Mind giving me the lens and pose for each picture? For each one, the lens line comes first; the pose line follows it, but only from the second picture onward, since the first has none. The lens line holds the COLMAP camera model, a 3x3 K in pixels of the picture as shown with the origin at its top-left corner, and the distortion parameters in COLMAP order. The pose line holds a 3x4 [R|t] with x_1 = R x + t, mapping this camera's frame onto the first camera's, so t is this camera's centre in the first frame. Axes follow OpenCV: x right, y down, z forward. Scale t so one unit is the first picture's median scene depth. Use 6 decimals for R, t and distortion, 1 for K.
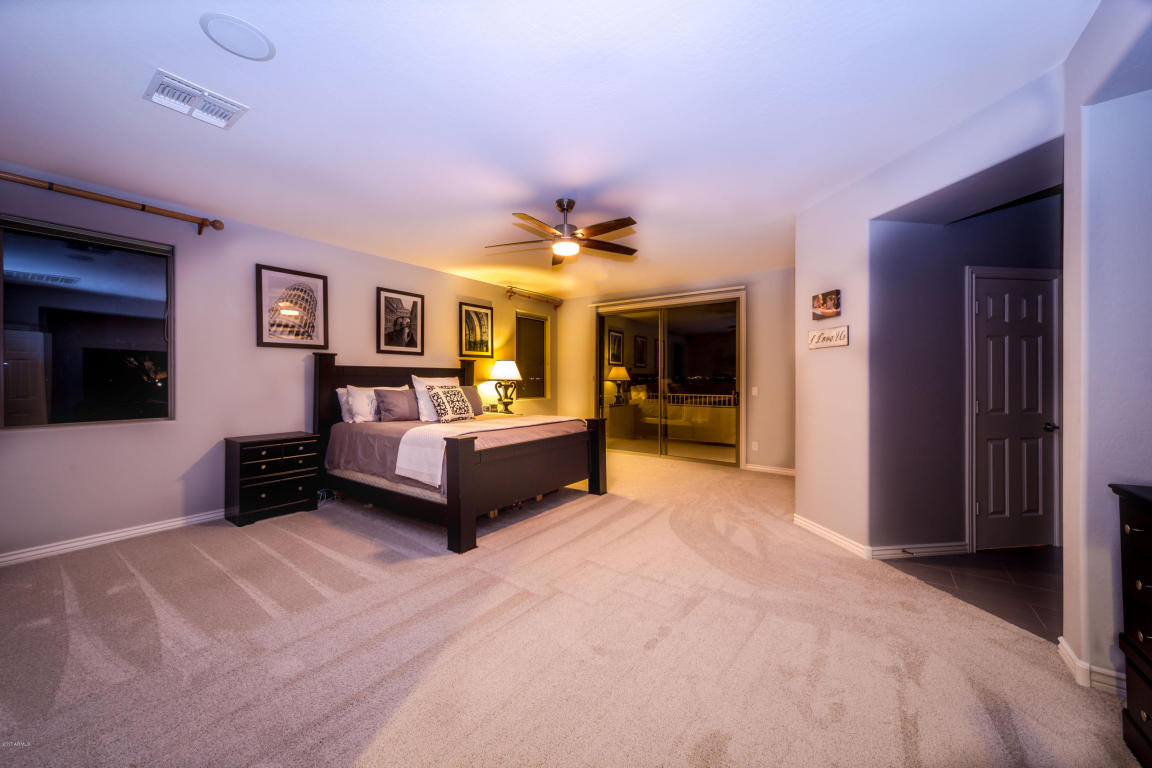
lens RADIAL K [[418.5, 0, 573.6], [0, 418.5, 379.8], [0, 0, 1]] dist [-0.000651, -0.000271]
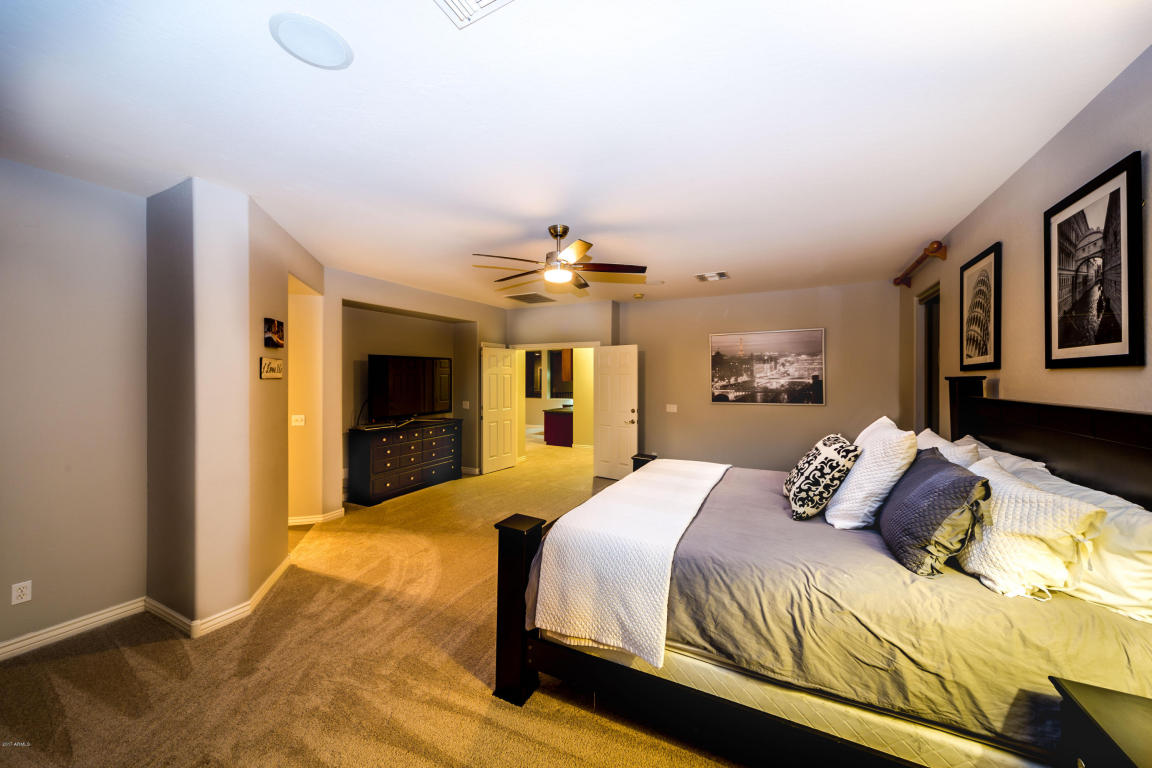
lens RADIAL K [[418.5, 0, 575.2], [0, 418.5, 379.7], [0, 0, 1]] dist [-0.000651, -0.000271]
pose [[-0.990056, 0.003994, -0.140620, 0.057236], [0.003471, 0.999986, 0.003967, -0.051537], [0.140634, 0.003439, -0.990056, 1.238620]]
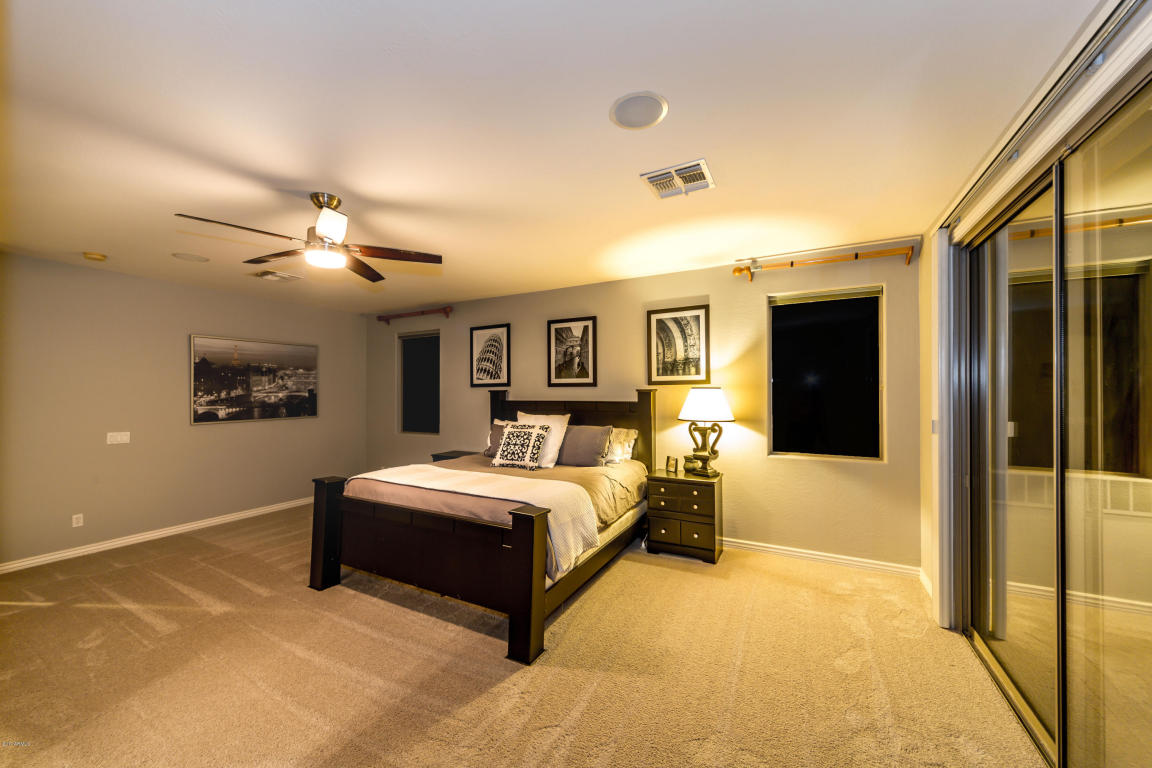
lens RADIAL K [[426.3, 0, 576.4], [0, 426.3, 390.4], [0, 0, 1]] dist [0.000112, -0.000001]
pose [[0.138799, -0.002249, -0.990318, 0.504200], [0.002735, 0.999994, -0.001887, -0.048827], [0.990317, -0.002446, 0.138804, 0.847938]]
